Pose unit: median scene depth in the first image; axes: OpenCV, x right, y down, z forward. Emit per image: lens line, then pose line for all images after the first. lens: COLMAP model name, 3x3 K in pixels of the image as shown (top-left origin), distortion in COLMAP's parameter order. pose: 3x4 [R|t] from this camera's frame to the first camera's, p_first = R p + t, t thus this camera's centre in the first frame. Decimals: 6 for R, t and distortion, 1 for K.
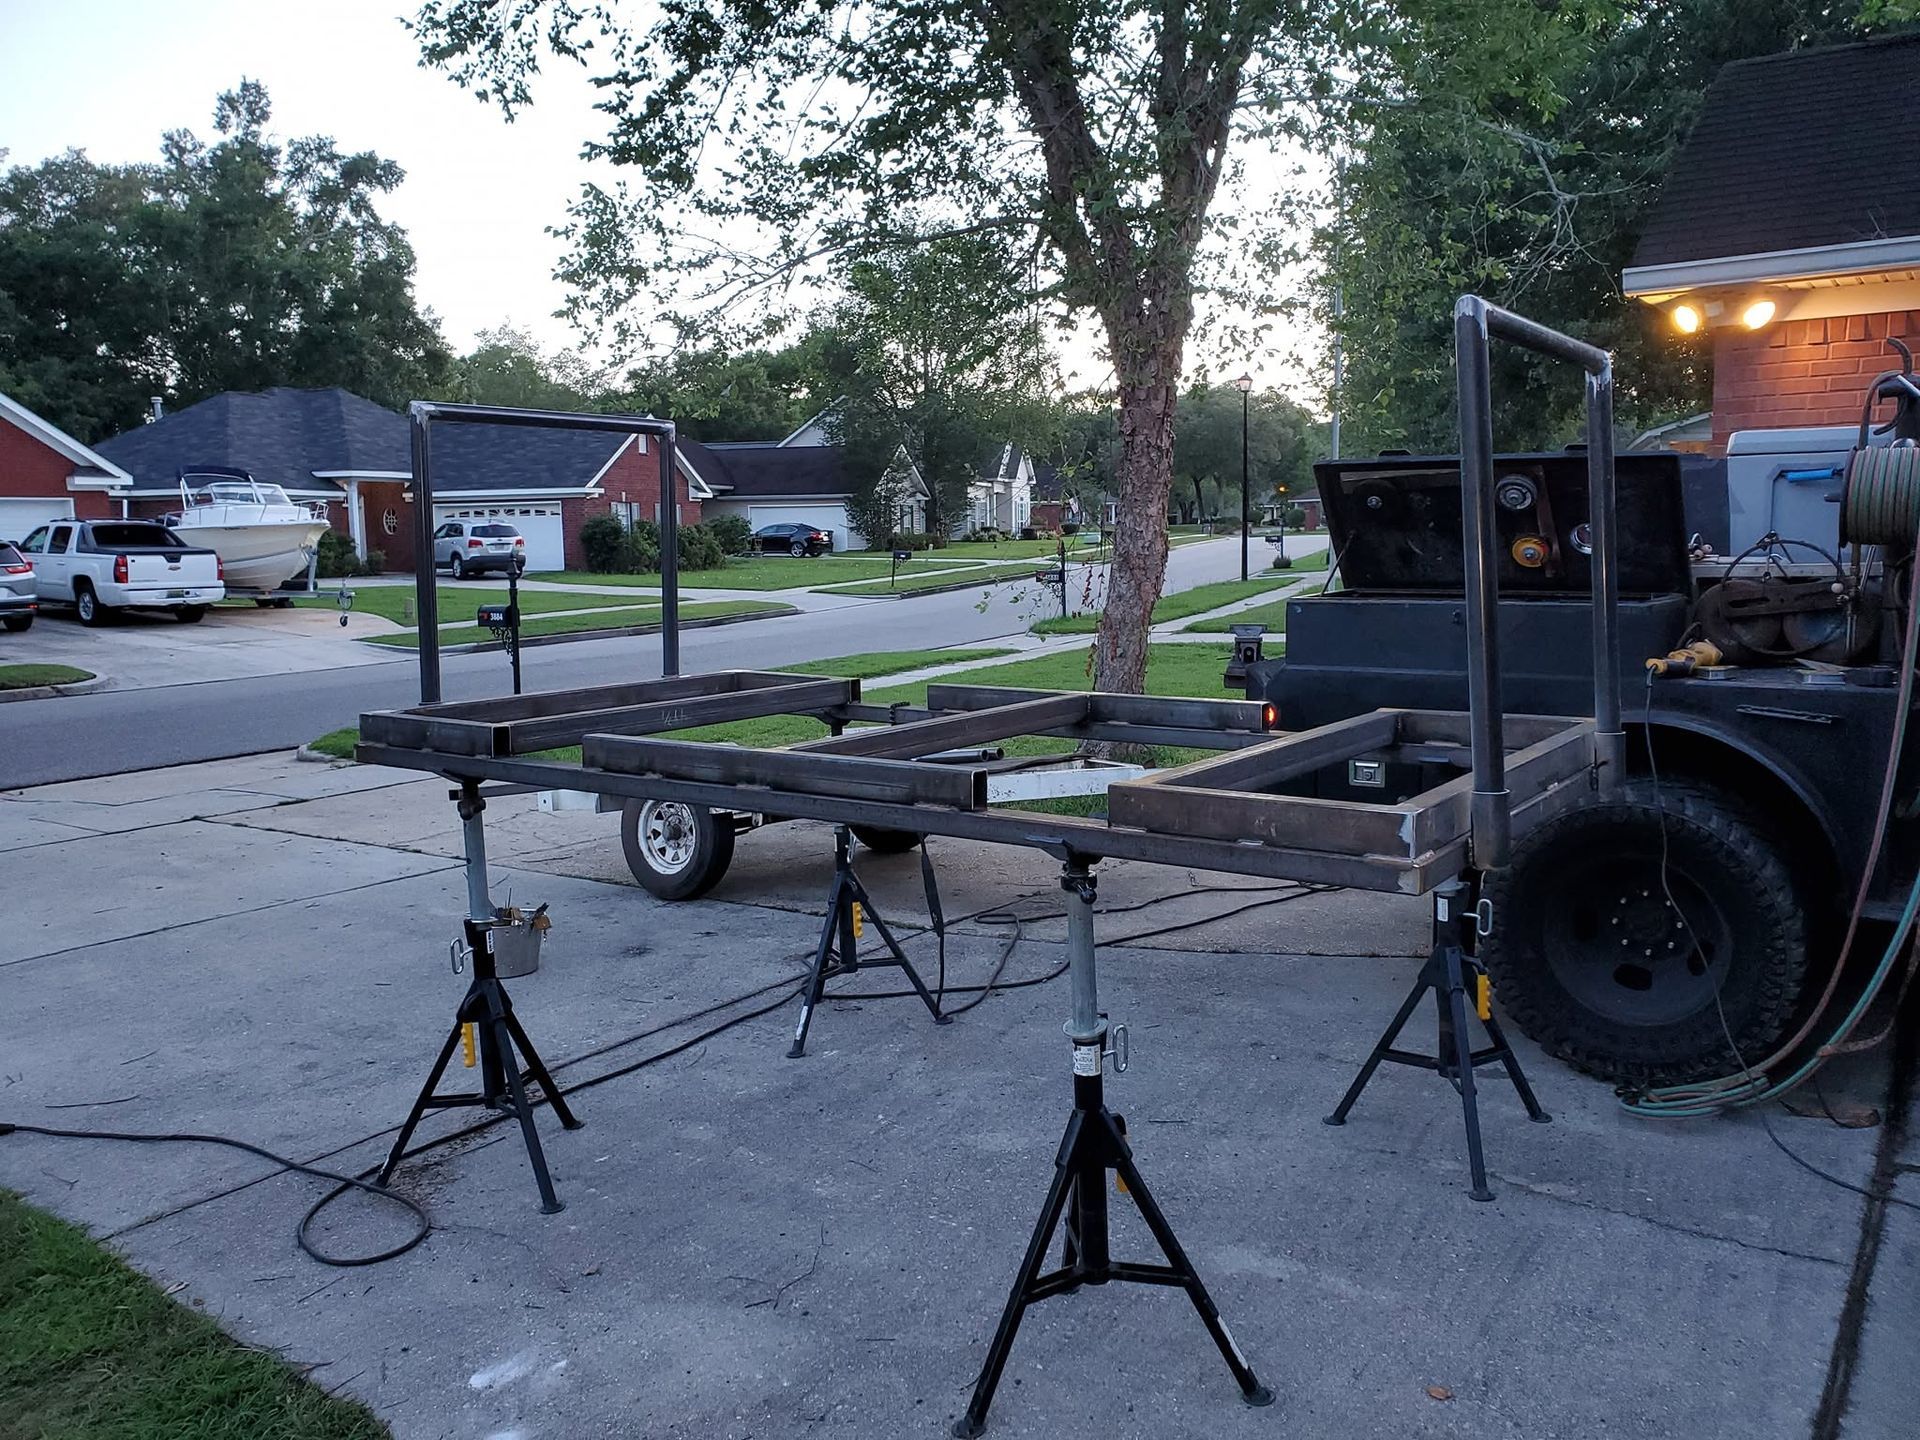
lens RADIAL K [[1505.1, 0, 960.0], [0, 1505.1, 720.0], [0, 0, 1]] dist [0.049709, -0.000828]
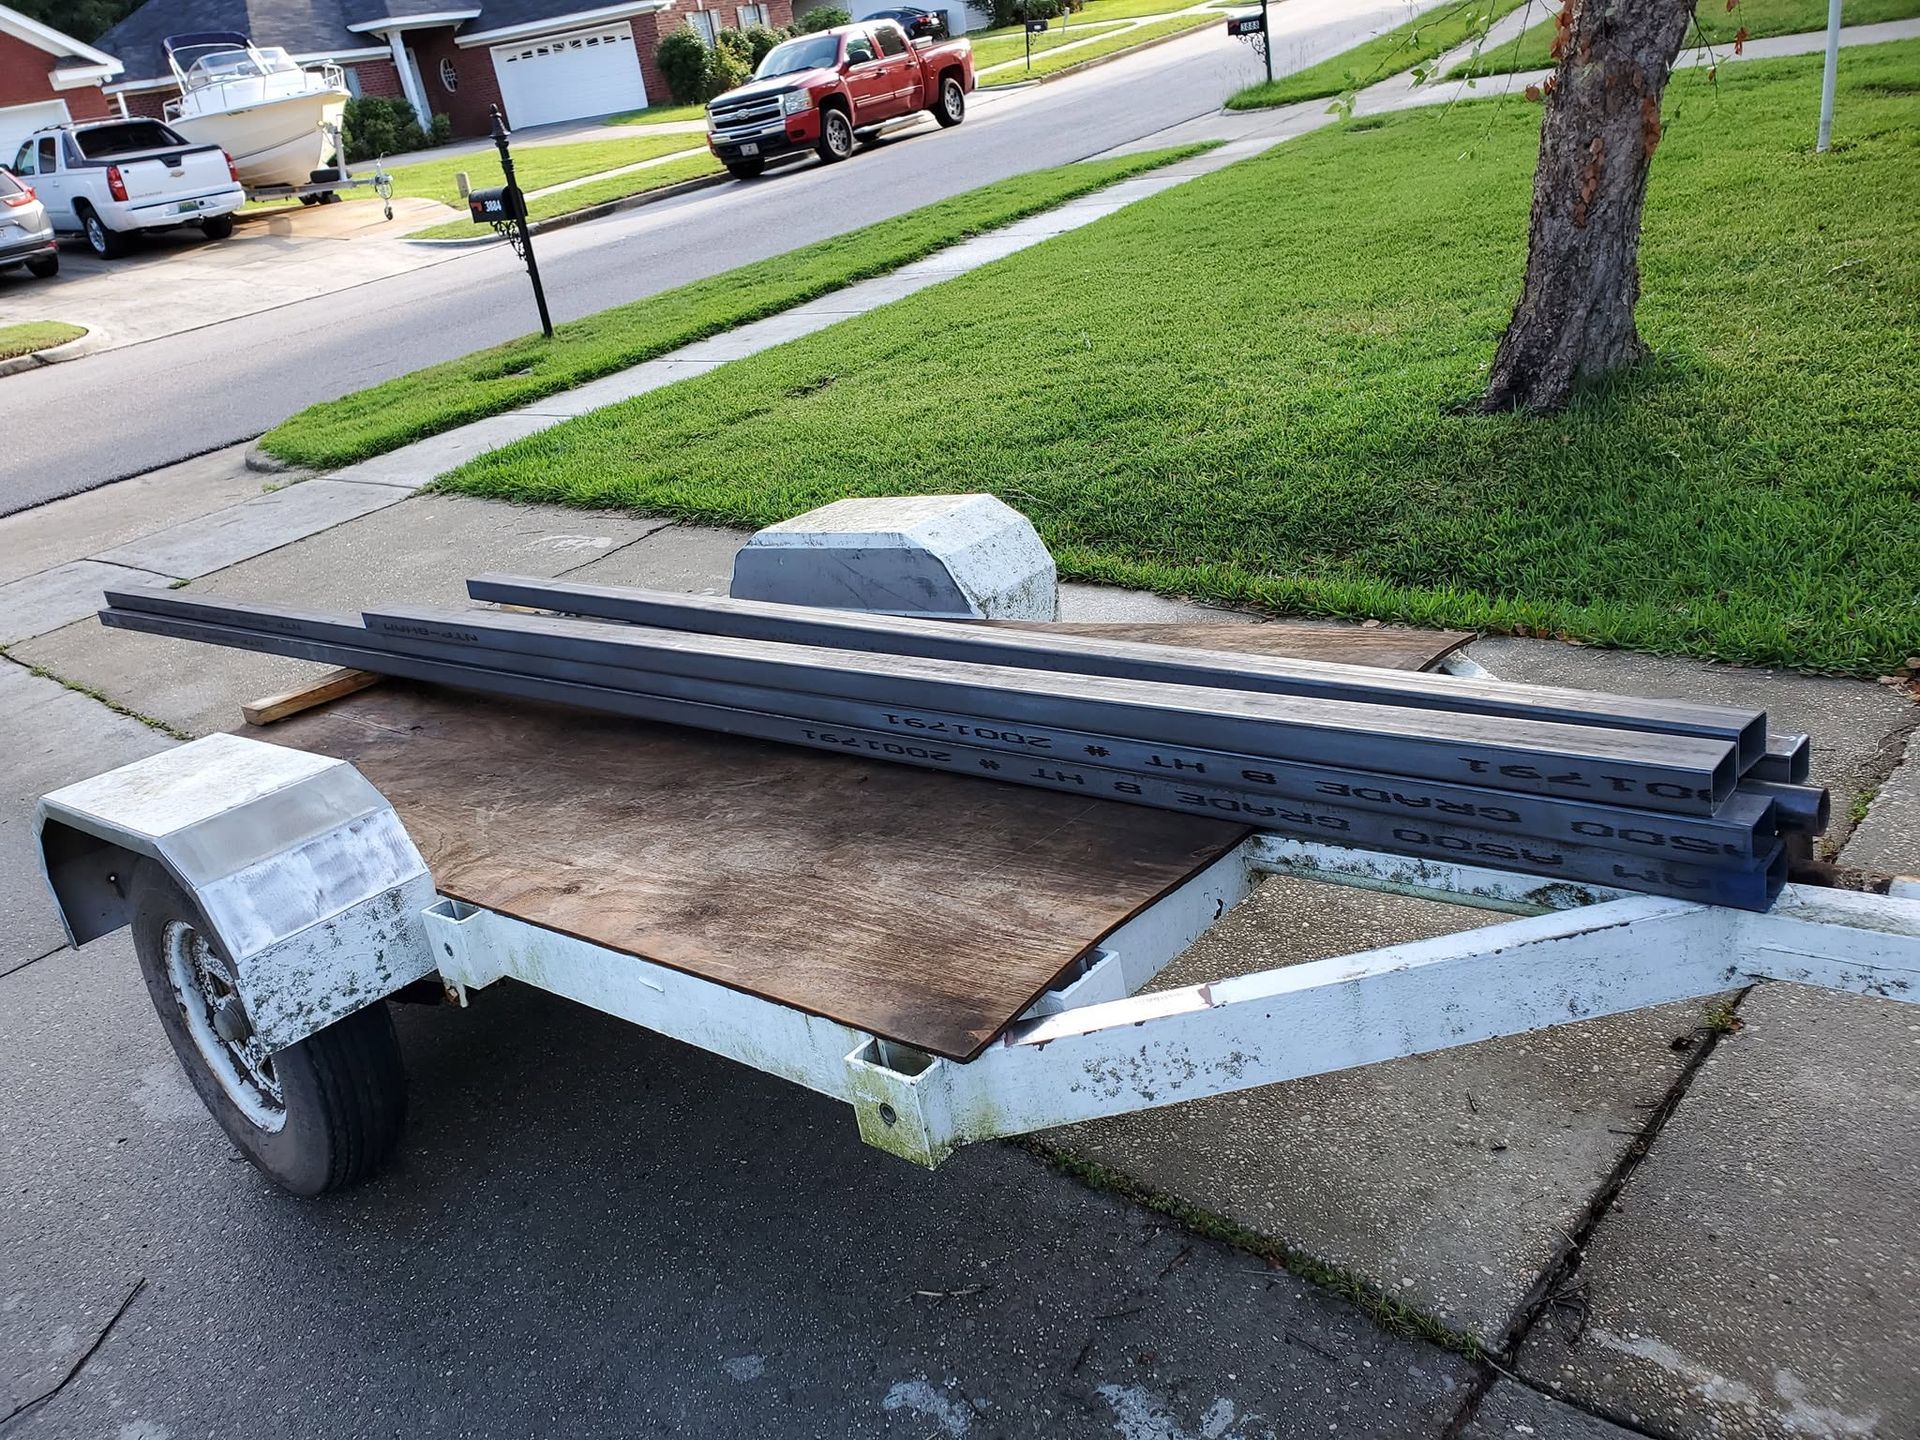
lens RADIAL K [[1505.1, 0, 960.0], [0, 1505.1, 720.0], [0, 0, 1]] dist [0.049709, -0.000828]
pose [[0.987055, -0.096398, -0.128177, -0.010465], [0.131502, 0.943958, 0.302738, -0.014025], [0.091810, -0.315675, 0.944415, 0.139100]]
